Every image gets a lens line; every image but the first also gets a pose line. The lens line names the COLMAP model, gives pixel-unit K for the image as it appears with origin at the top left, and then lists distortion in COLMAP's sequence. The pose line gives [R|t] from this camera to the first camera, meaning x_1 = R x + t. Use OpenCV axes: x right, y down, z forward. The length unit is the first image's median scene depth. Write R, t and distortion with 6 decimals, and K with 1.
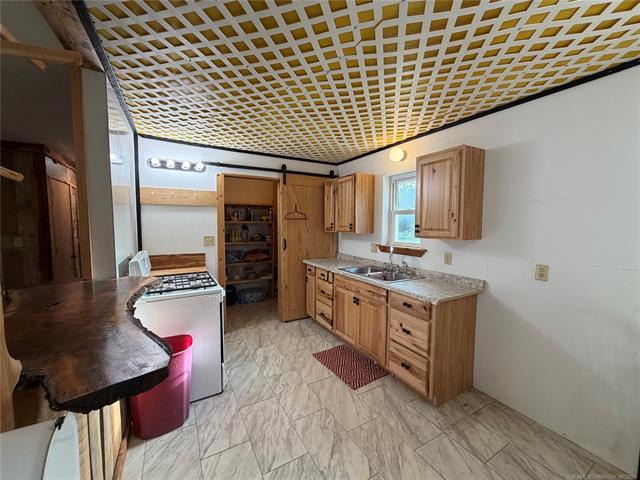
lens RADIAL K [[257.9, 0, 317.7], [0, 257.9, 240.4], [0, 0, 1]] dist [-0.001610, 0.000754]
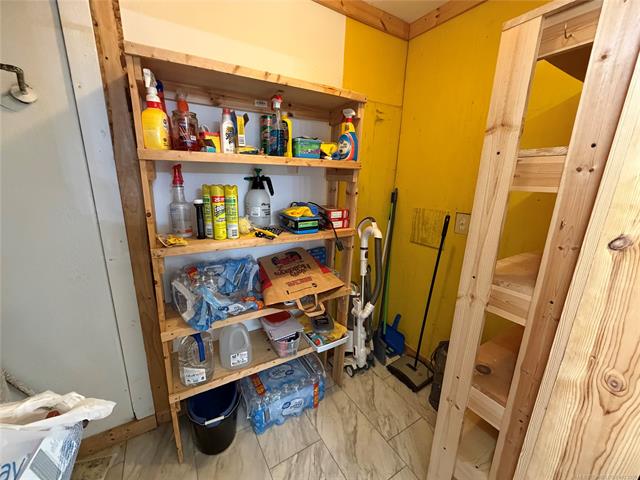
lens RADIAL K [[257.9, 0, 320.9], [0, 257.9, 241.1], [0, 0, 1]] dist [-0.001610, 0.000754]
pose [[0.999430, 0.014971, 0.030254, -0.393107], [-0.020252, 0.982977, 0.182611, -0.067755], [-0.027005, -0.183120, 0.982720, 1.243962]]
